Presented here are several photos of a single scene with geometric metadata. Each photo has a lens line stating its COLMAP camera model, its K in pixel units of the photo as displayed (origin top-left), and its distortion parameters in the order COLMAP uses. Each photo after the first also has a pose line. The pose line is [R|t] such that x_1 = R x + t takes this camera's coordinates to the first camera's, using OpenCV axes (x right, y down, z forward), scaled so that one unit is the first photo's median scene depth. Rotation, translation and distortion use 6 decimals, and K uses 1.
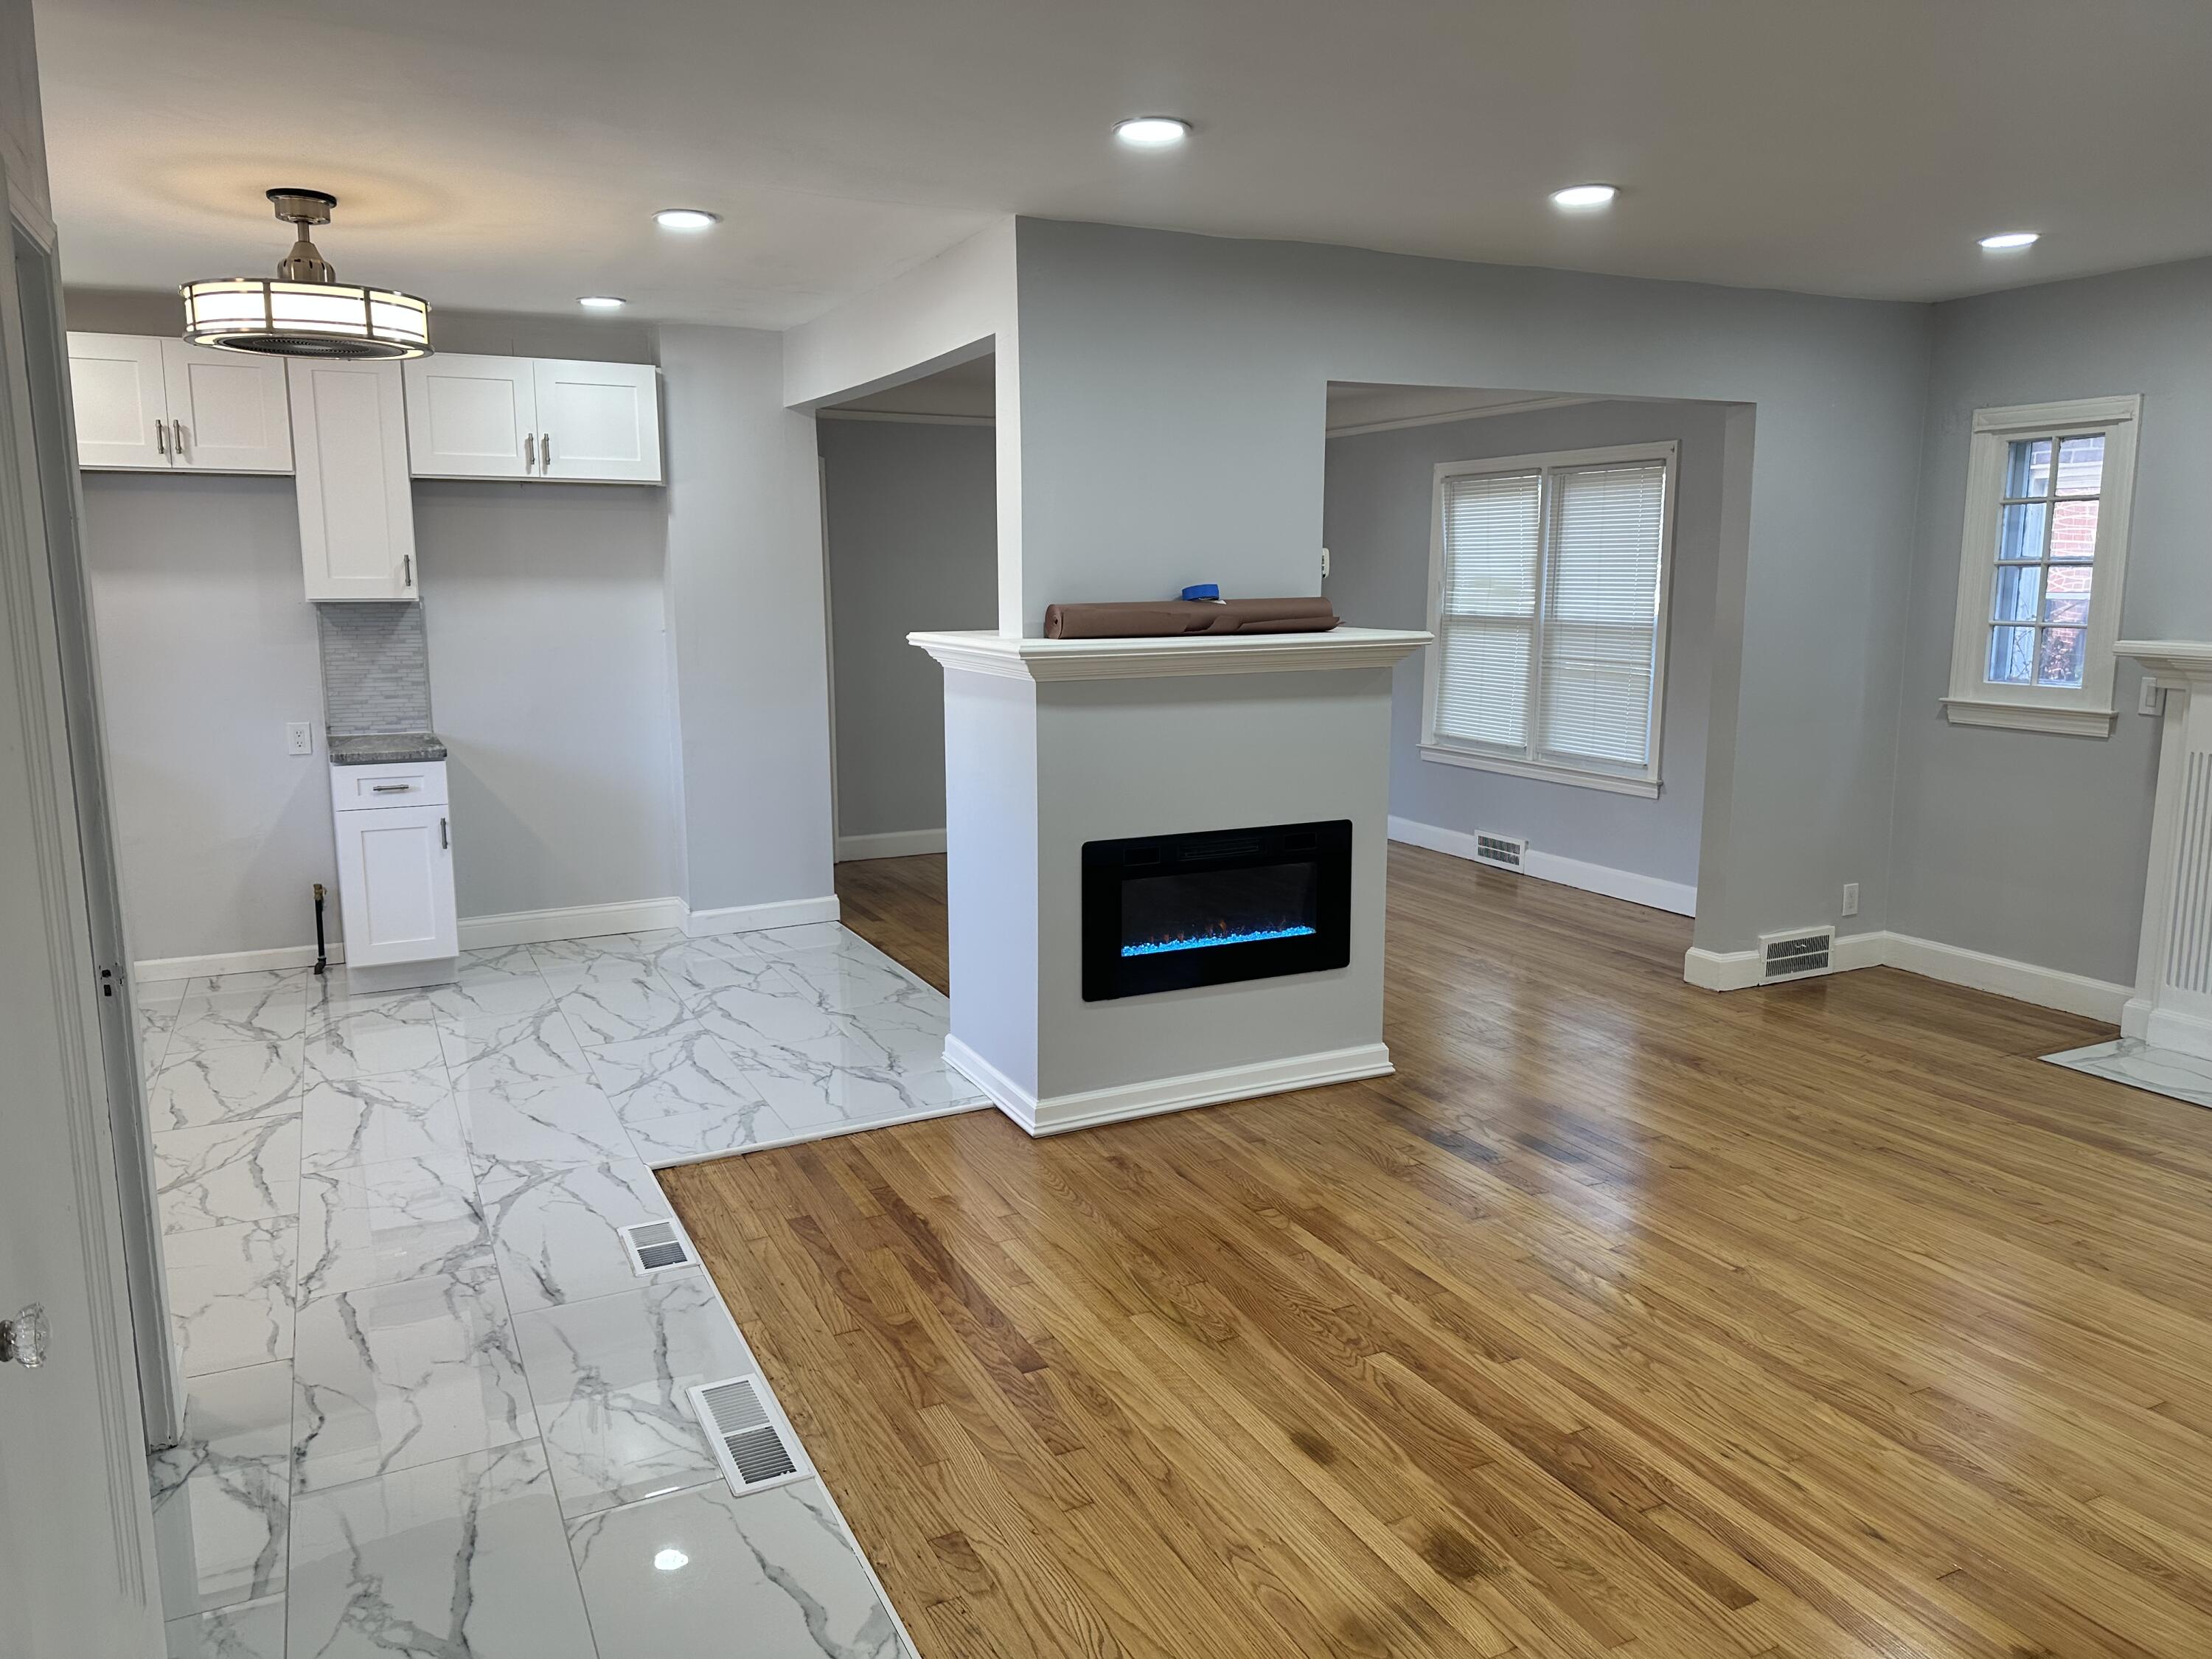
lens RADIAL K [[1560.6, 0, 1090.7], [0, 1560.6, 818.6], [0, 0, 1]] dist [0.095614, -0.131768]
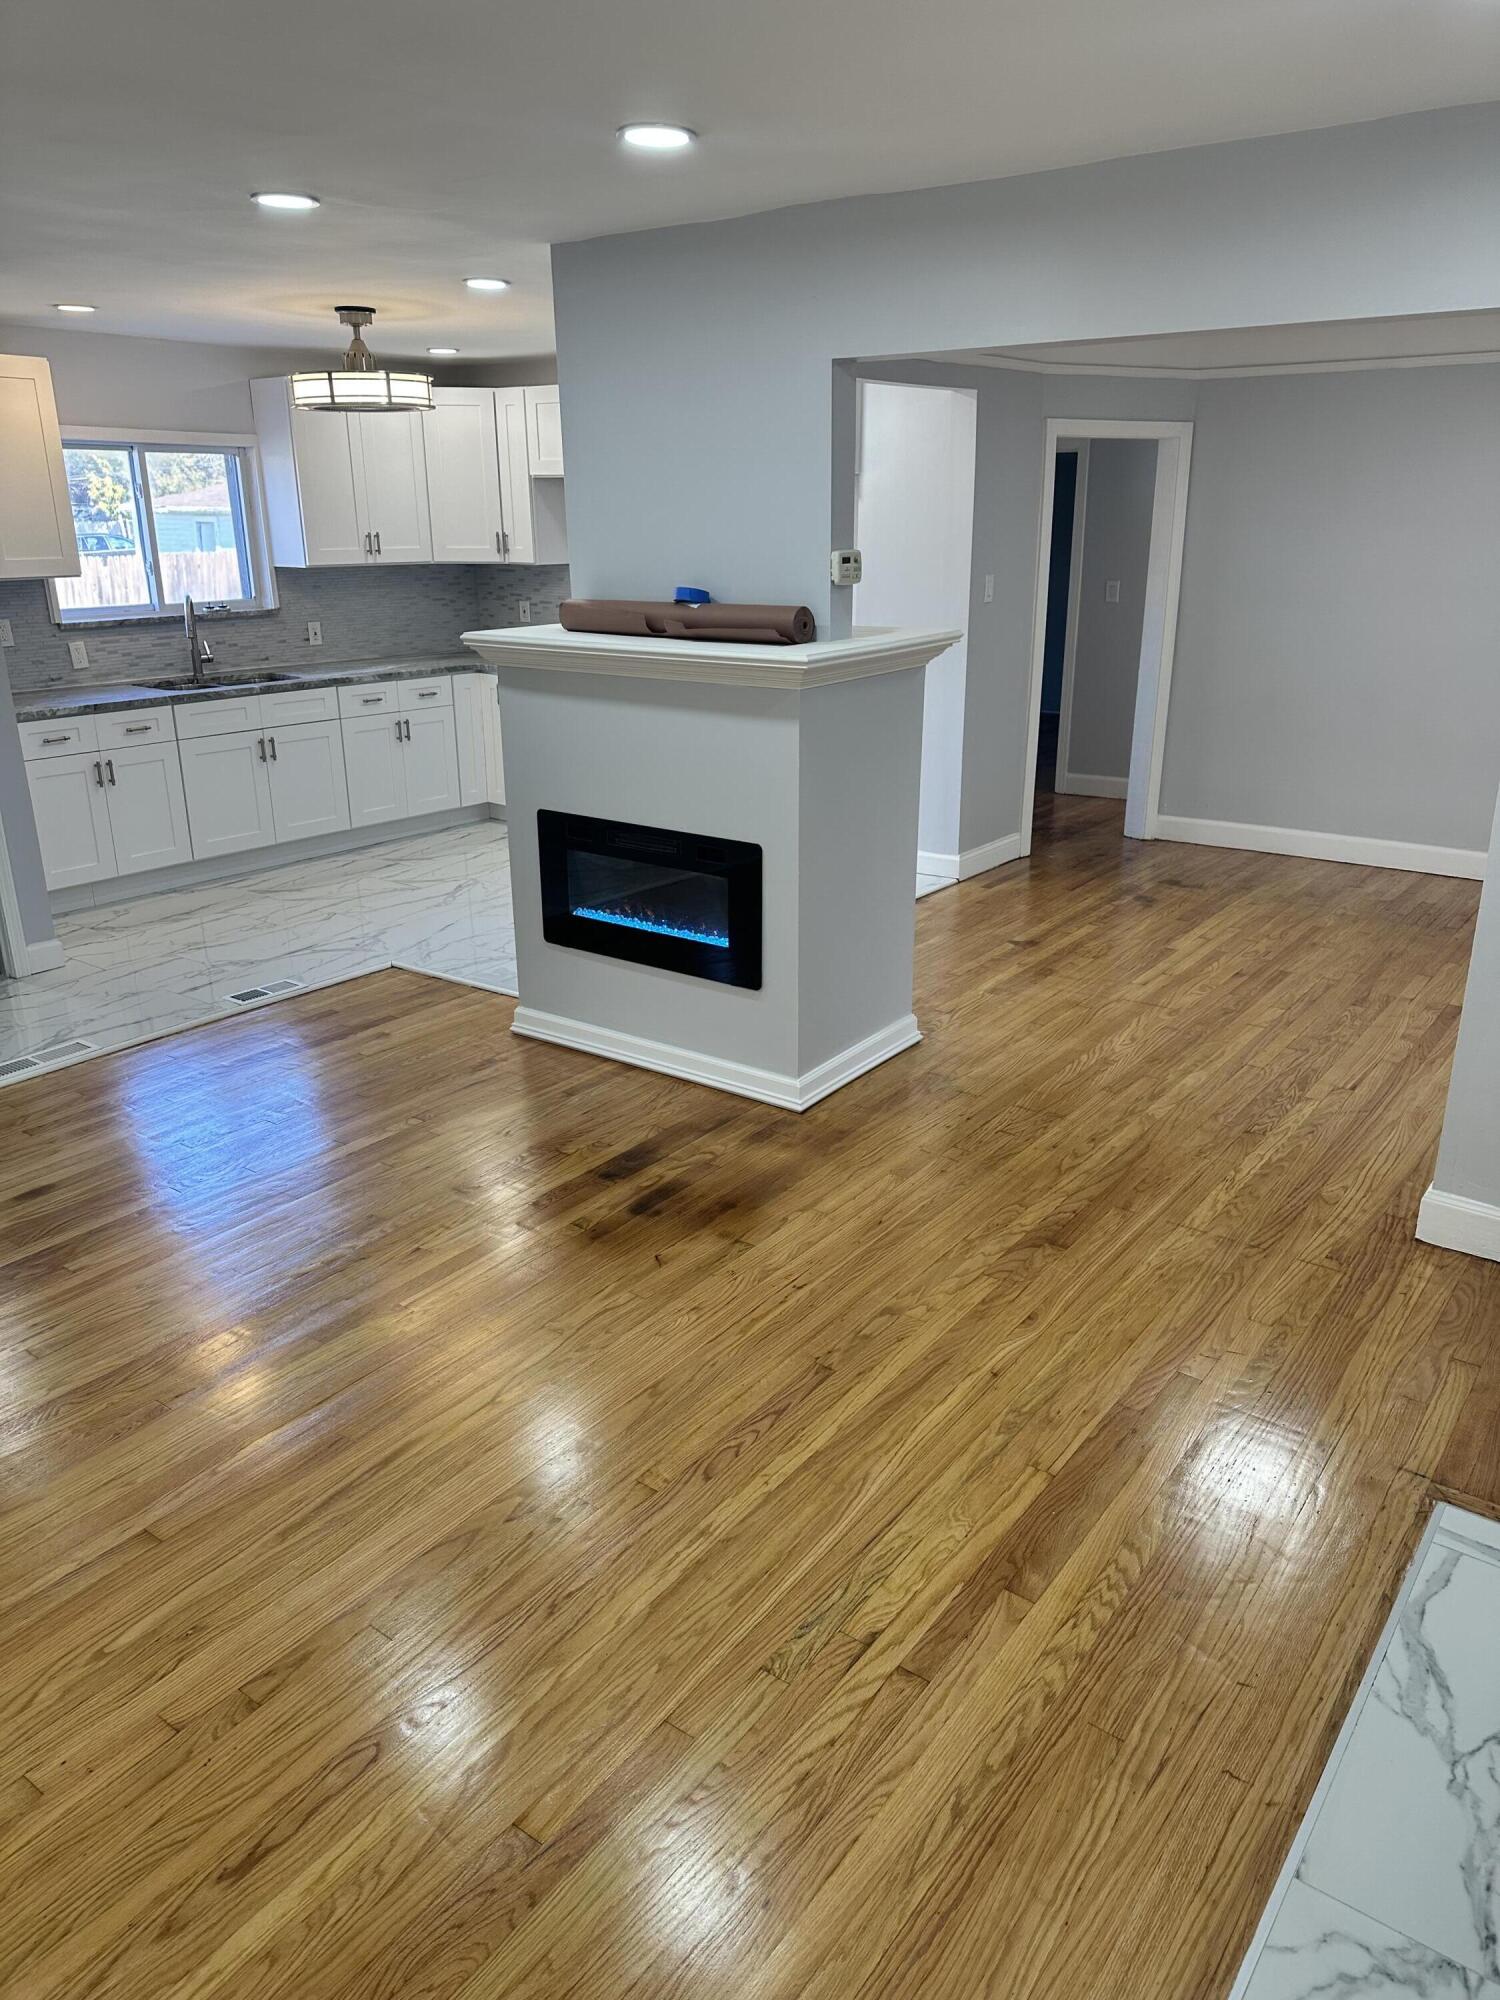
lens RADIAL K [[1383.9, 0, 742.8], [0, 1383.9, 999.4], [0, 0, 1]] dist [0.111786, -0.200481]
pose [[0.462830, 0.294379, -0.836140, 0.927754], [-0.134854, 0.955652, 0.261809, -0.134606], [0.876129, -0.008416, 0.482002, 0.578241]]
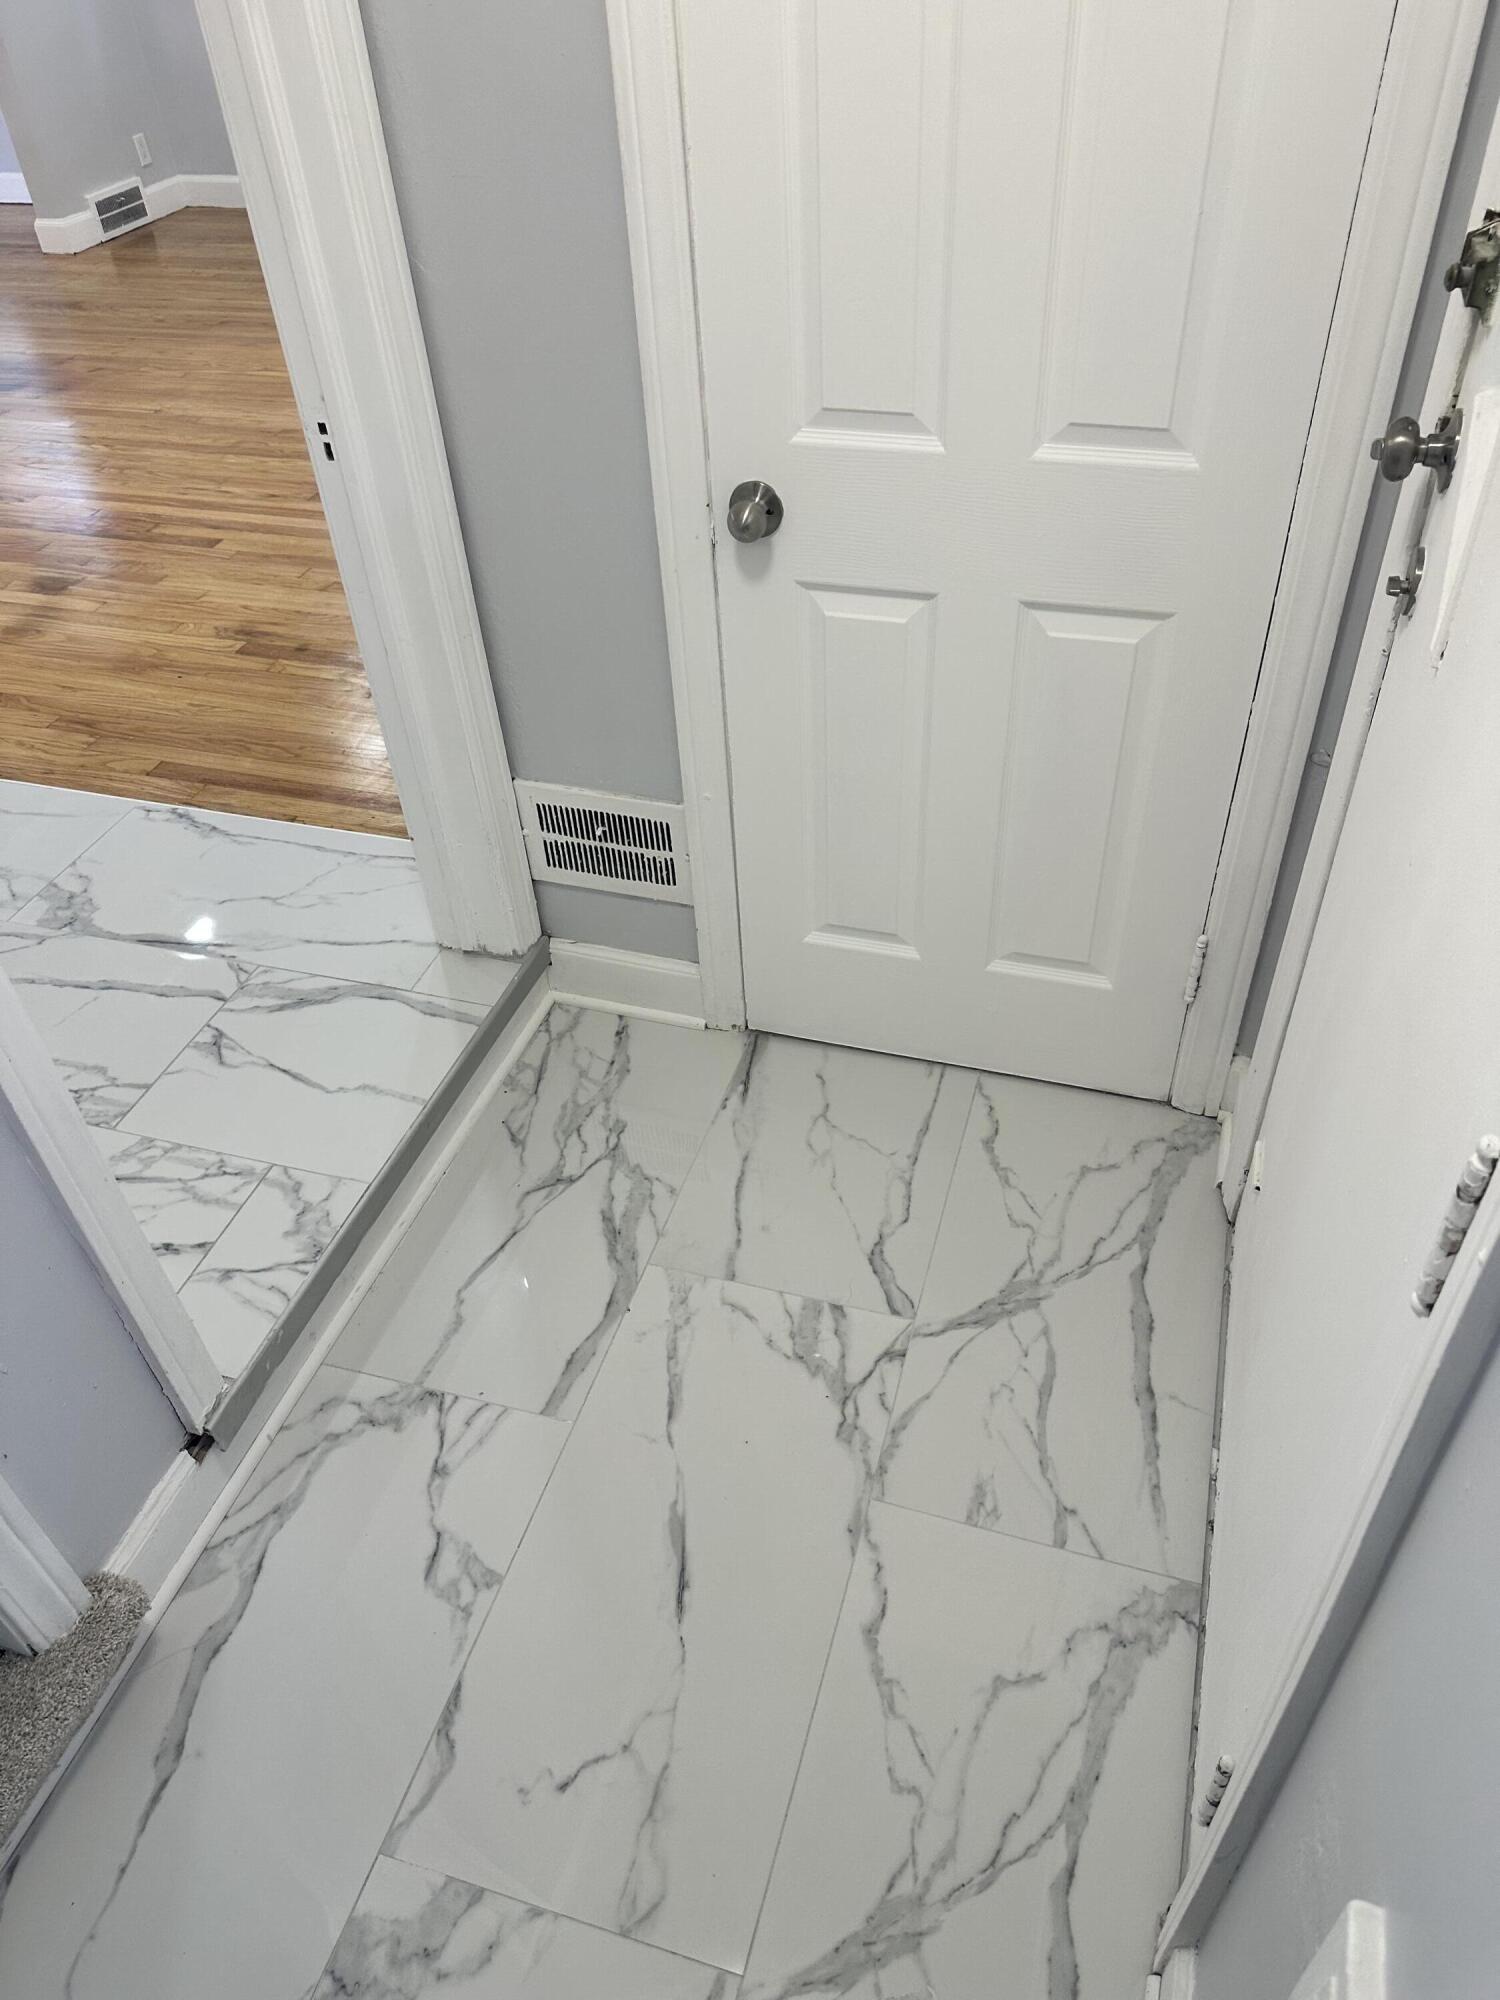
lens RADIAL K [[1392.6, 0, 788.5], [0, 1392.6, 991.5], [0, 0, 1]] dist [0.077954, -0.072361]
pose [[0.674014, -0.507041, 0.537229, -0.139139], [0.164188, 0.811878, 0.560264, 0.059845], [-0.720241, -0.289419, 0.630468, -0.321780]]
